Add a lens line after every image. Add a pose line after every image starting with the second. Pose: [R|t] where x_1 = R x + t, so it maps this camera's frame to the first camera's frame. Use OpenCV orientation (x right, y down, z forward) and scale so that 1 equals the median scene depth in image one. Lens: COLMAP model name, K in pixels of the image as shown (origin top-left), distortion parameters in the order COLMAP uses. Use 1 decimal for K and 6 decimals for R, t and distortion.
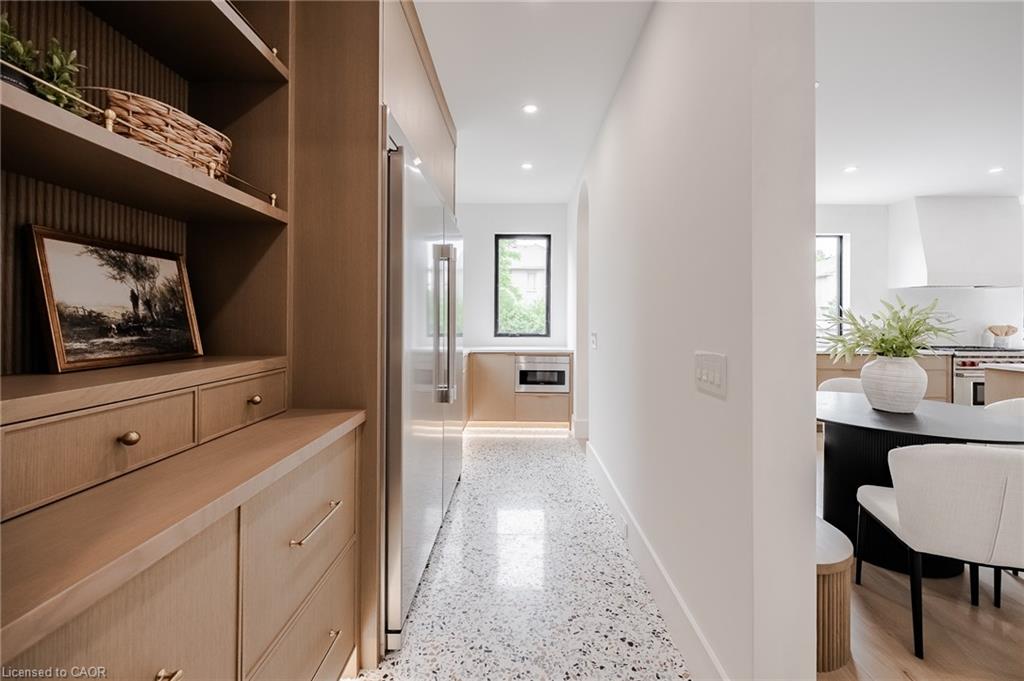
lens RADIAL K [[419.2, 0, 512.3], [0, 419.2, 317.8], [0, 0, 1]] dist [-0.002830, -0.000169]
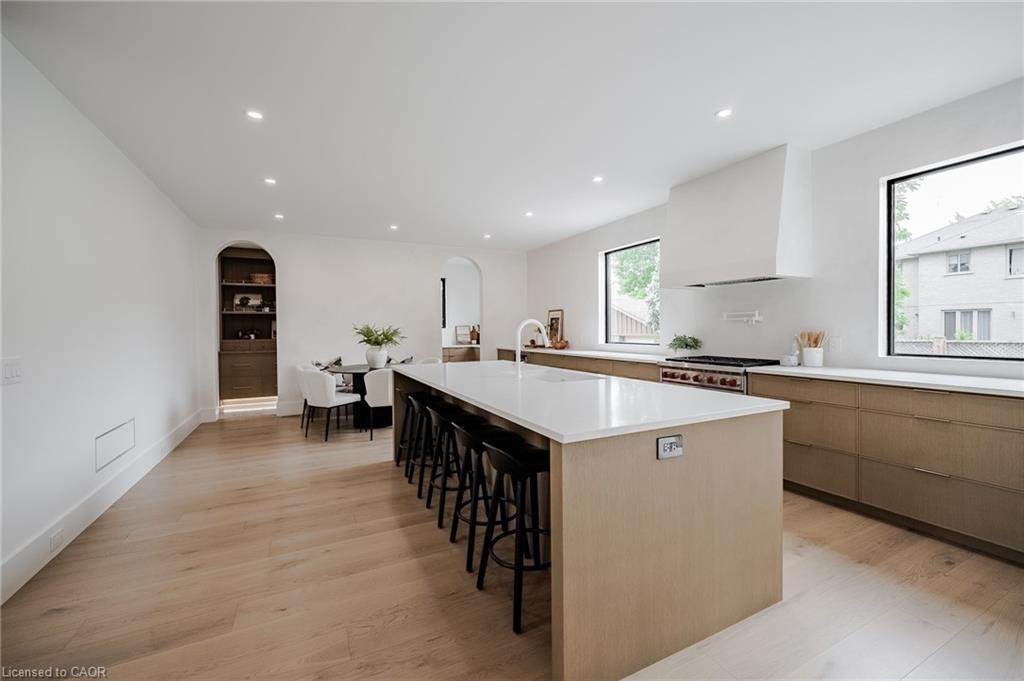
lens RADIAL K [[421.7, 0, 515.6], [0, 421.7, 331.4], [0, 0, 1]] dist [-0.000382, -0.000051]
pose [[0.461760, -0.004123, -0.886995, 3.367766], [0.017332, 0.999840, 0.004375, 0.014612], [0.886835, -0.017394, 0.461758, 0.582407]]
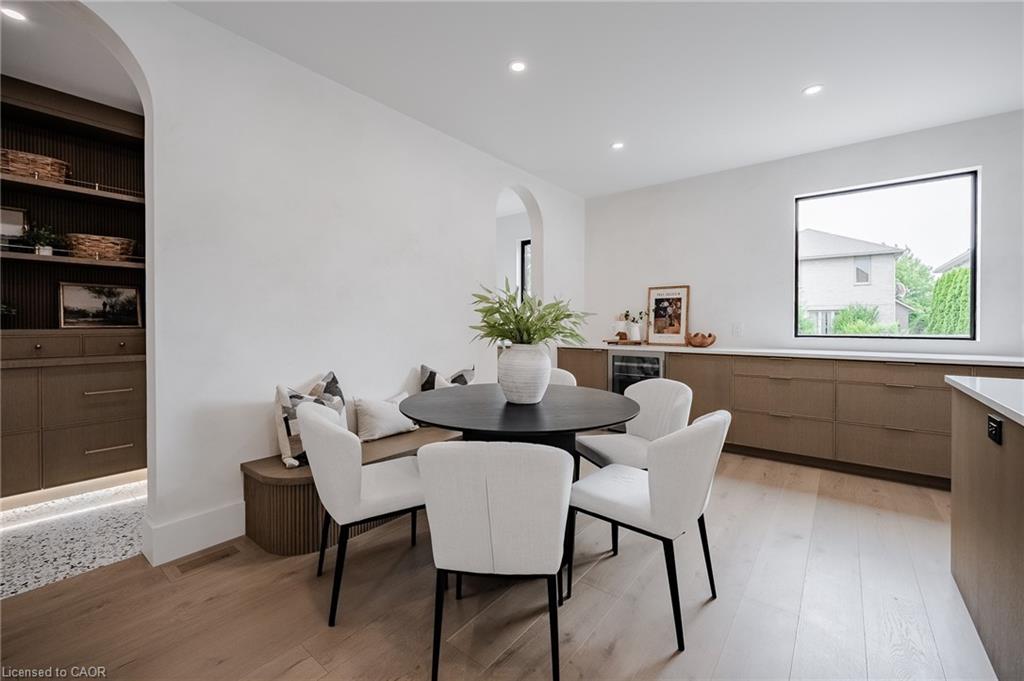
lens RADIAL K [[416.9, 0, 510.6], [0, 416.9, 322.4], [0, 0, 1]] dist [-0.000013, -0.000040]
pose [[0.789900, -0.006690, -0.613199, 1.428044], [0.006164, 0.999977, -0.002969, 0.046976], [0.613204, -0.001435, 0.789923, 0.247969]]
